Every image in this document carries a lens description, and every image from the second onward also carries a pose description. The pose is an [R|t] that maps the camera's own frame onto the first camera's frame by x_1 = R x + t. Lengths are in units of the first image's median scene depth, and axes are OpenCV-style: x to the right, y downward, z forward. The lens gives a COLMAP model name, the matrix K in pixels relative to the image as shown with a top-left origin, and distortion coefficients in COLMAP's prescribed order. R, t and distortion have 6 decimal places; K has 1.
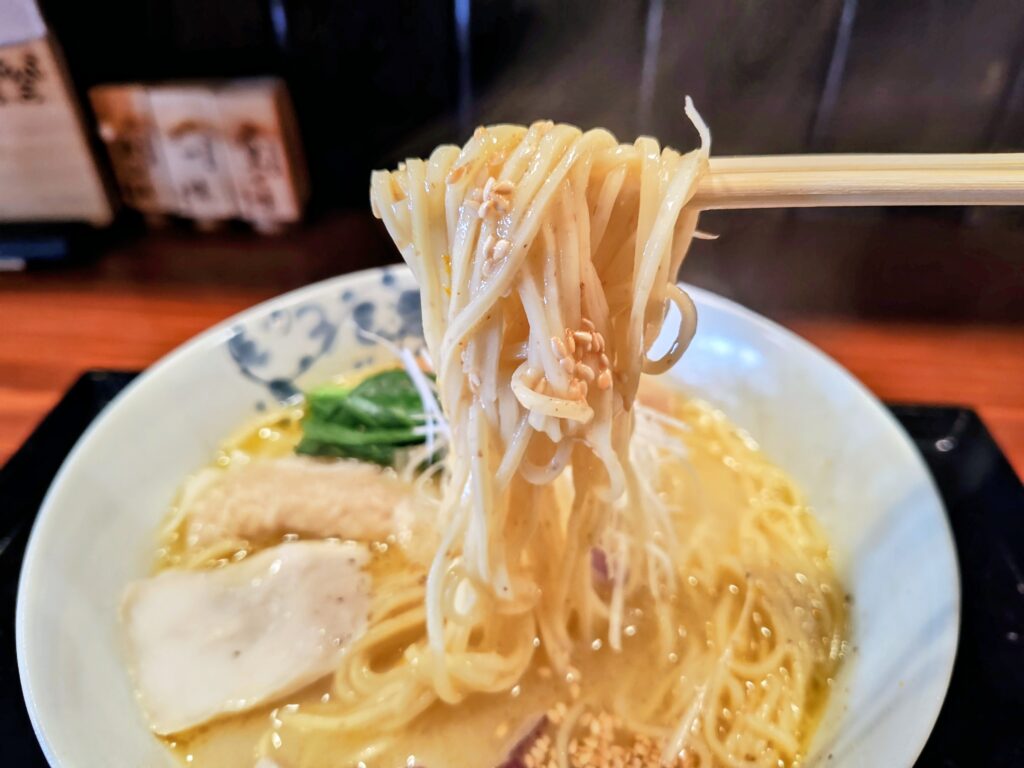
lens RADIAL K [[754.6, 0, 512.0], [0, 754.6, 384.0], [0, 0, 1]] dist [-0.032610, -0.001087]
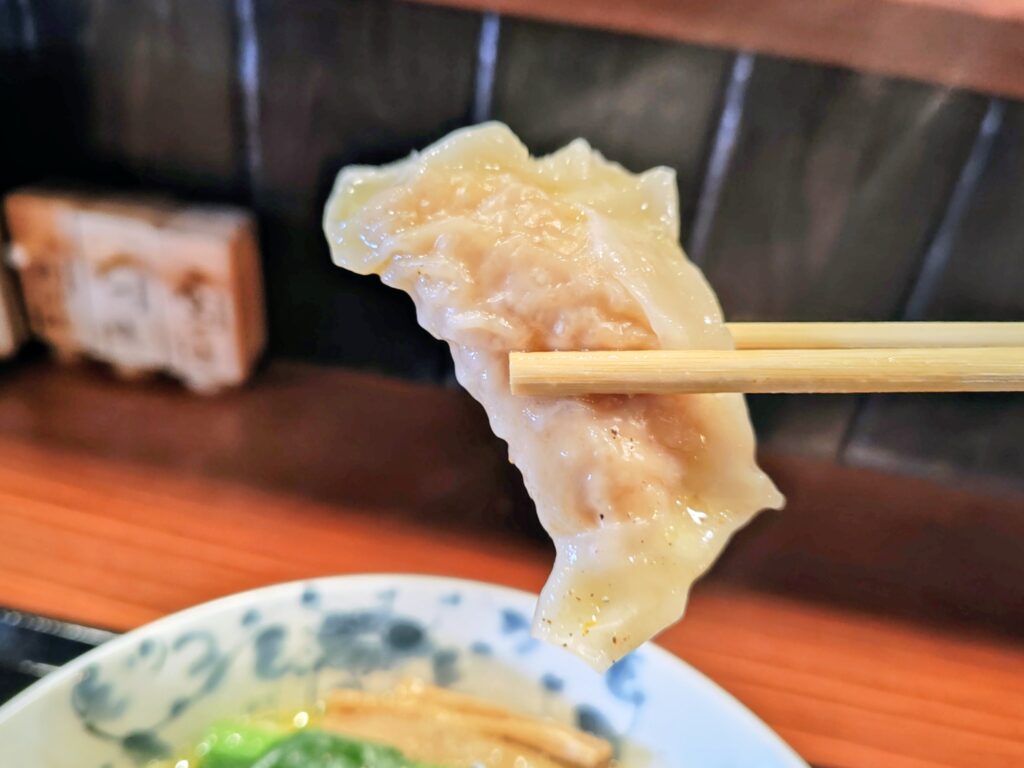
lens RADIAL K [[866.2, 0, 516.3], [0, 866.2, 401.4], [0, 0, 1]] dist [0.071446, -0.199124]
pose [[0.990696, 0.135915, 0.006961, 0.005194], [-0.134810, 0.987078, -0.086620, -0.172360], [-0.018644, 0.084876, 0.996217, 0.065838]]
